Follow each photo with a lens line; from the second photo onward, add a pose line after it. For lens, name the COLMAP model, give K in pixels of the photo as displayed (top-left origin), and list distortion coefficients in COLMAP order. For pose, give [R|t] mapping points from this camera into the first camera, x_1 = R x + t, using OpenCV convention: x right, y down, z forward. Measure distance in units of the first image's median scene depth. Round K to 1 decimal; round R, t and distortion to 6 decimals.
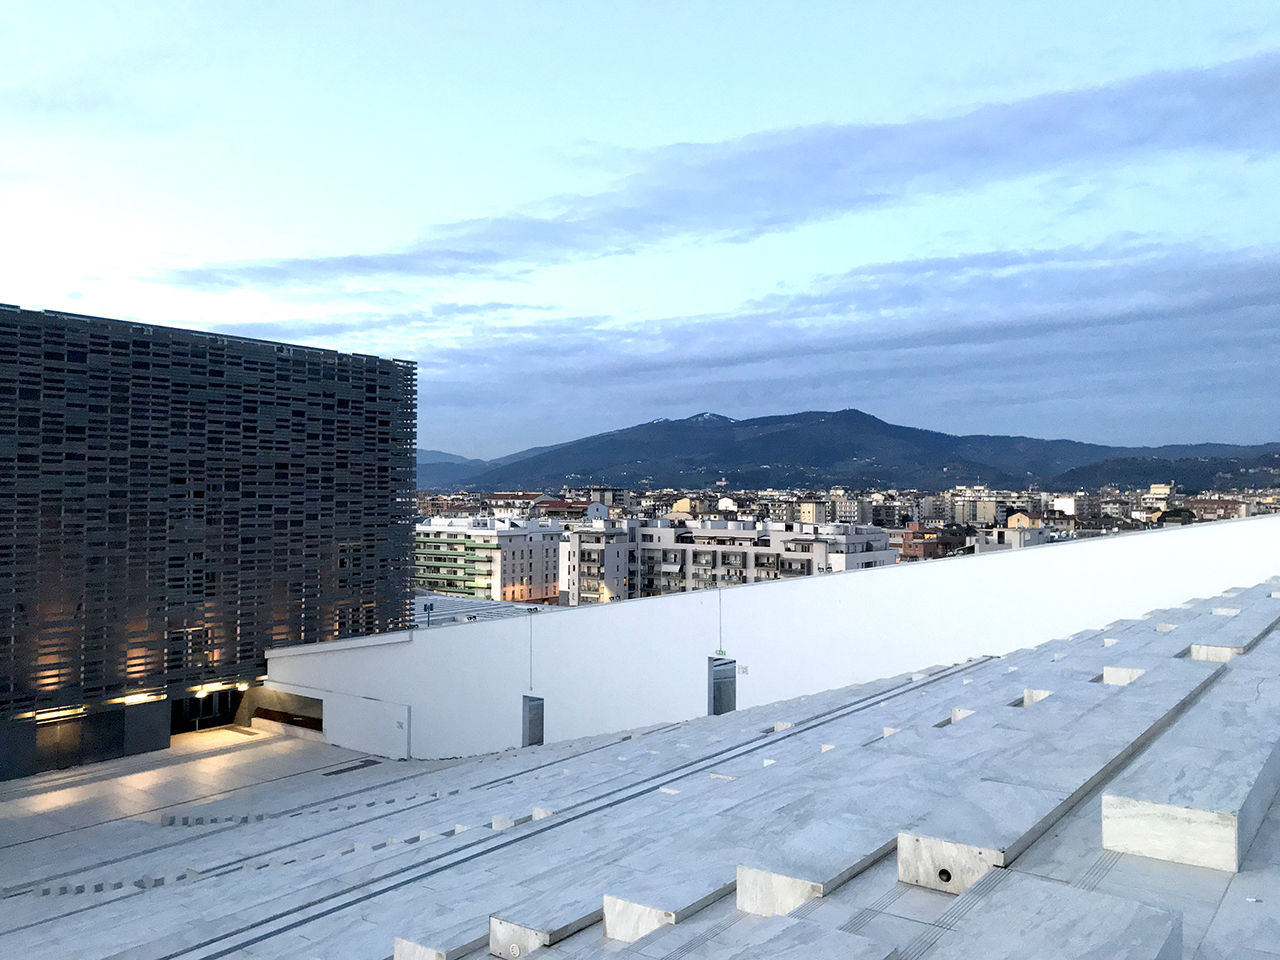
lens RADIAL K [[1055.1, 0, 640.3], [0, 1055.1, 482.0], [0, 0, 1]] dist [0.001865, 0.000861]
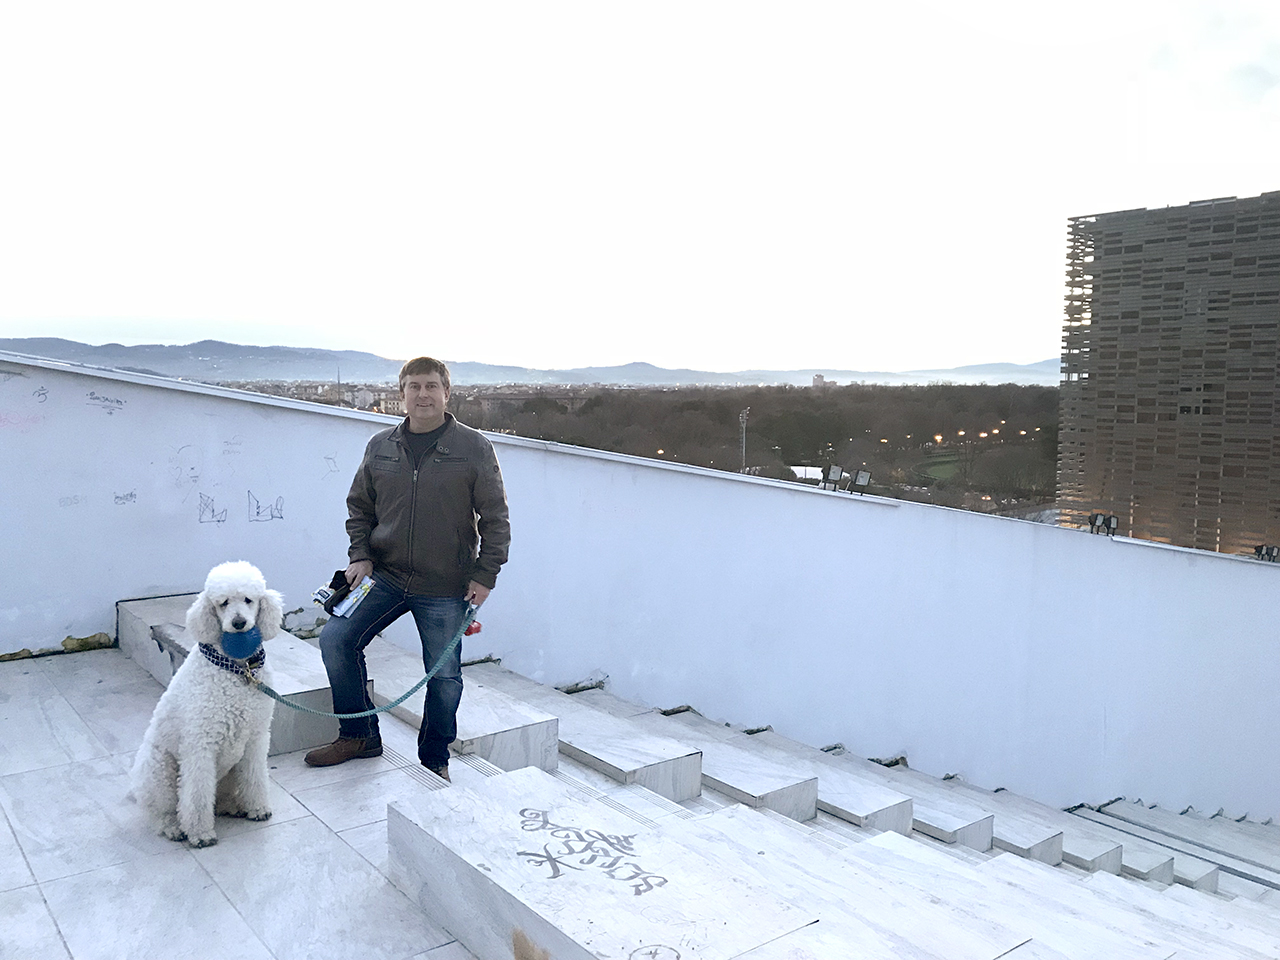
lens RADIAL K [[1055.1, 0, 640.1], [0, 1055.1, 480.2], [0, 0, 1]] dist [0.001865, 0.000861]
pose [[-0.269335, 0.078530, -0.959839, 0.586581], [0.006131, 0.996789, 0.079833, 0.018502], [0.963027, 0.015617, -0.268952, 0.794244]]
